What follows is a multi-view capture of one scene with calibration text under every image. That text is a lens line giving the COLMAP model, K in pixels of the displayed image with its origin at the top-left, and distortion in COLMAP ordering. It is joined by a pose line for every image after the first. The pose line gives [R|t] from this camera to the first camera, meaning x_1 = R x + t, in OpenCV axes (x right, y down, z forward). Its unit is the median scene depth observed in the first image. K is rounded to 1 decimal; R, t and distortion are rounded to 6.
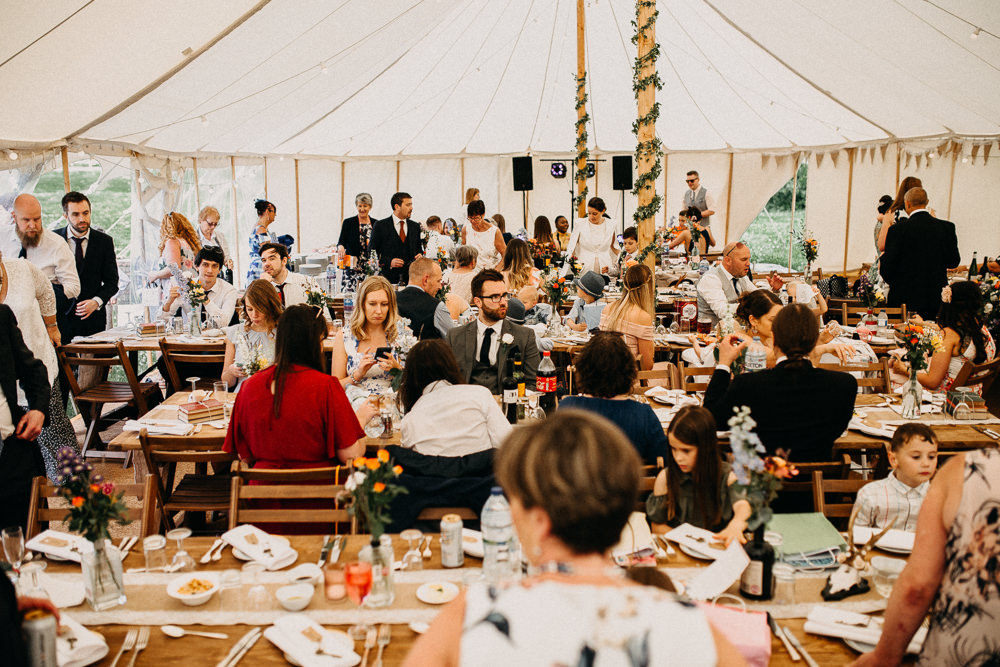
lens RADIAL K [[1005.4, 0, 501.3], [0, 1005.4, 334.3], [0, 0, 1]] dist [-0.019667, 0.000000]
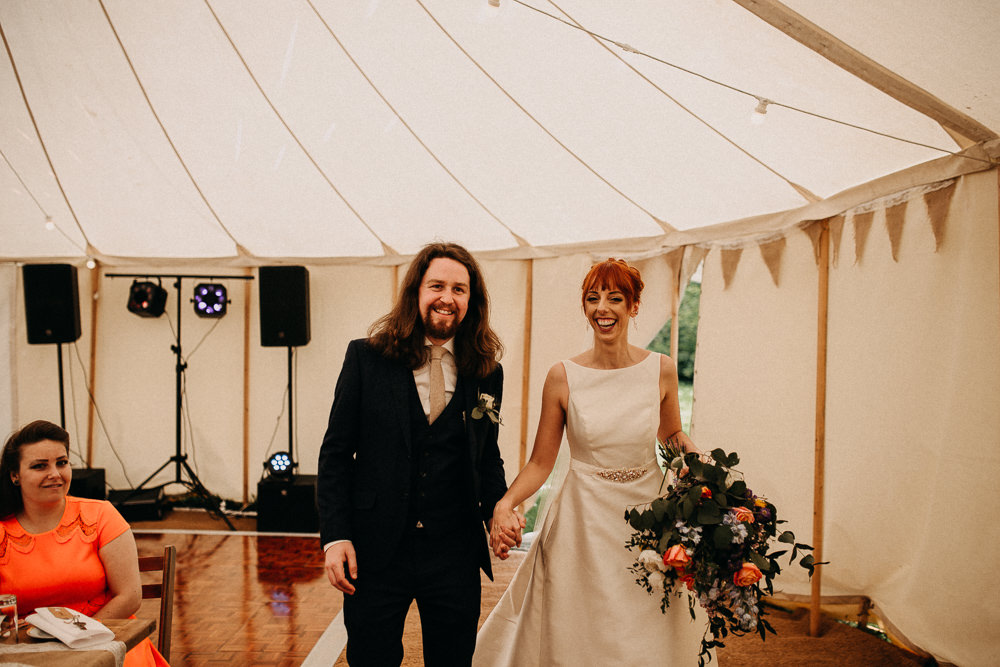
lens RADIAL K [[1005.4, 0, 498.3], [0, 1005.4, 333.8], [0, 0, 1]] dist [-0.019667, 0.000000]
pose [[0.999552, 0.021580, -0.020754, 0.242249], [-0.024562, 0.987413, -0.156247, -0.096553], [0.017121, 0.156687, 0.987500, 0.660820]]
